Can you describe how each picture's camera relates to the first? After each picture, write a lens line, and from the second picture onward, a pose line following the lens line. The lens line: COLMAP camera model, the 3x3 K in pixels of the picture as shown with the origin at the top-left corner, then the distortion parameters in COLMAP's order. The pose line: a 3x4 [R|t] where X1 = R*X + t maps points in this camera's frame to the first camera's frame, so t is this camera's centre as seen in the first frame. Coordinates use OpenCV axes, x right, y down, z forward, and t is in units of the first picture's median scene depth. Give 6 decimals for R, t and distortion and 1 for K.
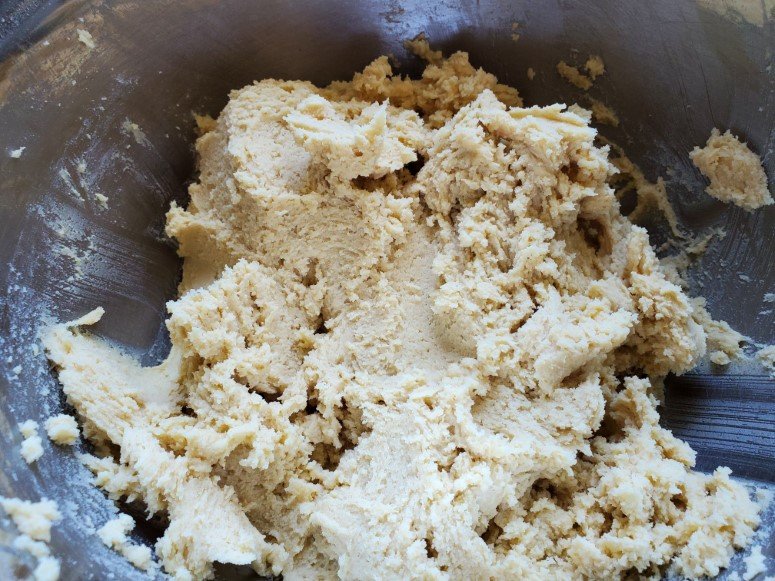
lens RADIAL K [[574.4, 0, 387.5], [0, 574.4, 290.5], [0, 0, 1]] dist [-0.040790, 0.076639]
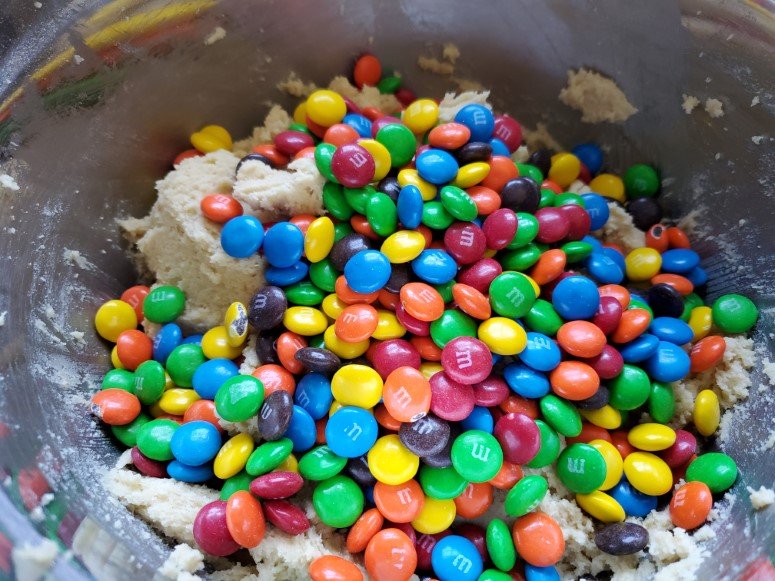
lens RADIAL K [[574.4, 0, 387.5], [0, 574.4, 290.5], [0, 0, 1]] dist [-0.040790, 0.076639]
pose [[0.885931, -0.397286, 0.239353, -0.252294], [0.404056, 0.914462, 0.022298, -0.044669], [-0.227738, 0.076958, 0.970676, -0.039791]]
